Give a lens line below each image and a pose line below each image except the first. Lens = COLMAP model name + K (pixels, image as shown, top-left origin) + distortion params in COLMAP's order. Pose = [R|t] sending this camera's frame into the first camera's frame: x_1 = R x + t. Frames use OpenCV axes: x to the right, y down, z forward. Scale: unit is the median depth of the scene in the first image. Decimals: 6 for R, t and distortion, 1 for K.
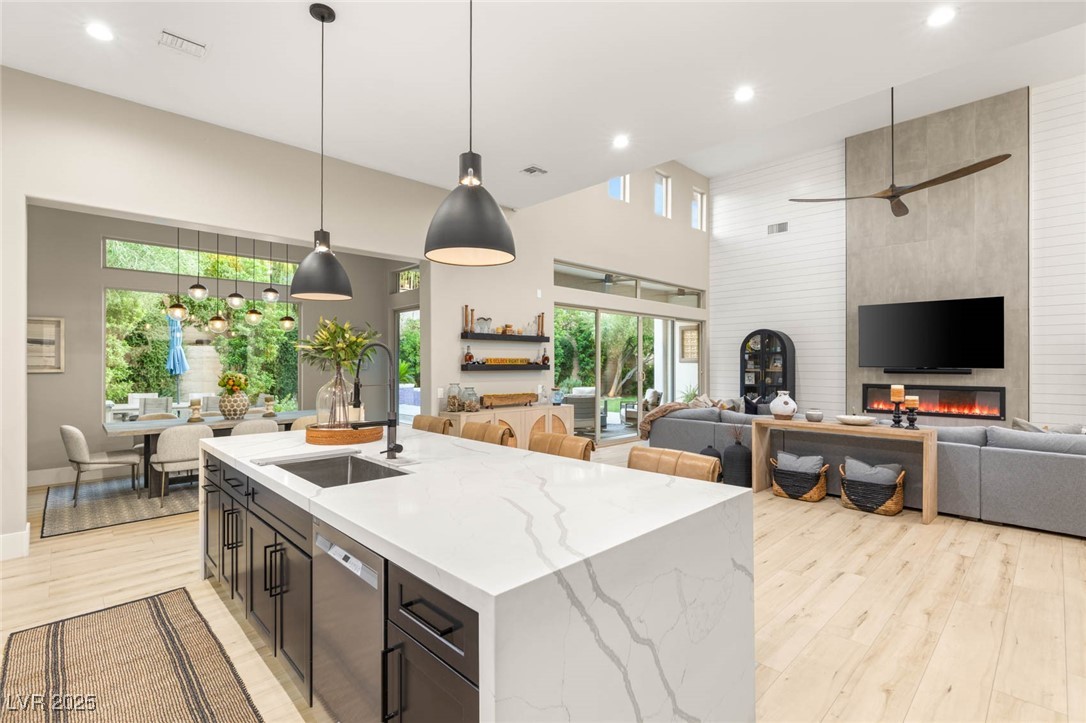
lens RADIAL K [[501.7, 0, 543.0], [0, 501.7, 361.5], [0, 0, 1]] dist [-0.006790, 0.000311]
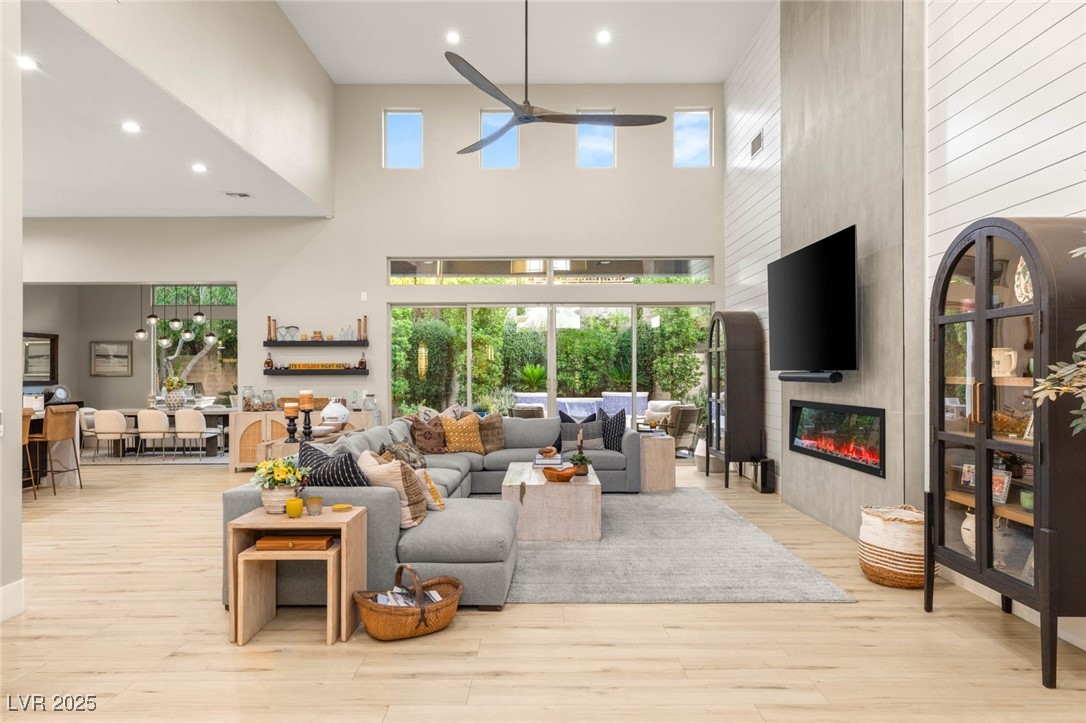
lens RADIAL K [[681.8, 0, 540.2], [0, 681.8, 365.4], [0, 0, 1]] dist [0.008530, 0.000984]
pose [[0.715834, -0.010856, -0.698186, 1.152306], [0.007895, 0.999941, -0.007454, 0.011107], [0.698226, -0.000176, 0.715878, 0.293203]]
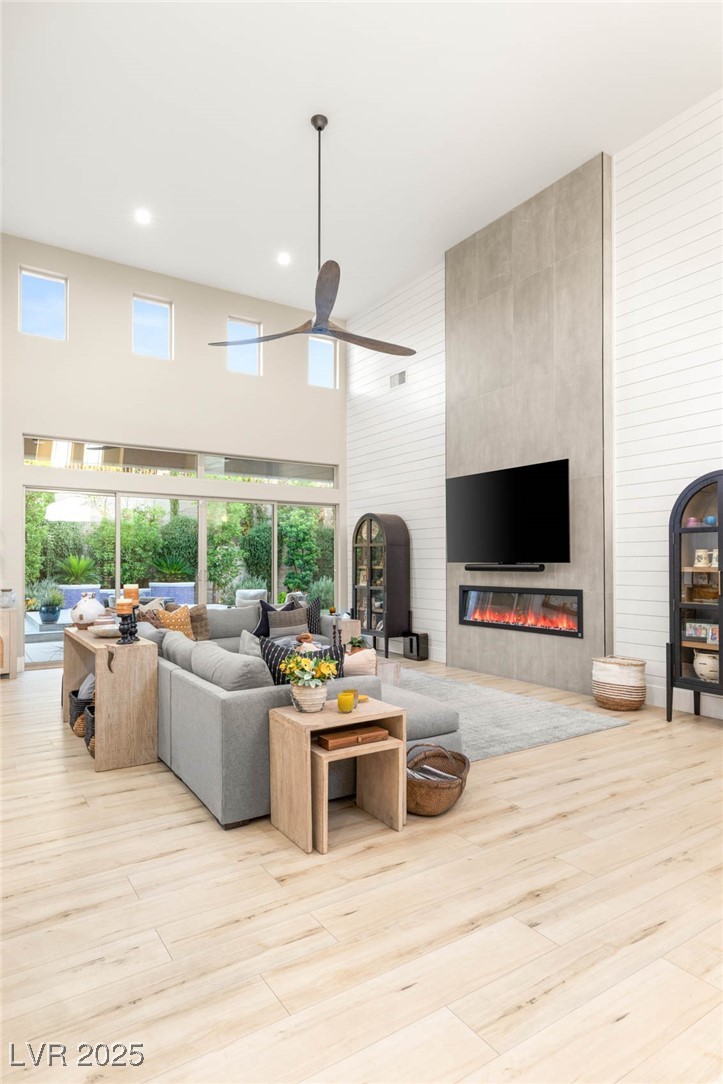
lens RADIAL K [[620.4, 0, 360.6], [0, 620.4, 549.3], [0, 0, 1]] dist [0.007034, 0.000272]
pose [[0.981680, -0.007965, -0.190371, 0.790405], [0.004990, 0.999858, -0.016102, 0.007483], [0.190472, 0.014858, 0.981580, 0.098366]]
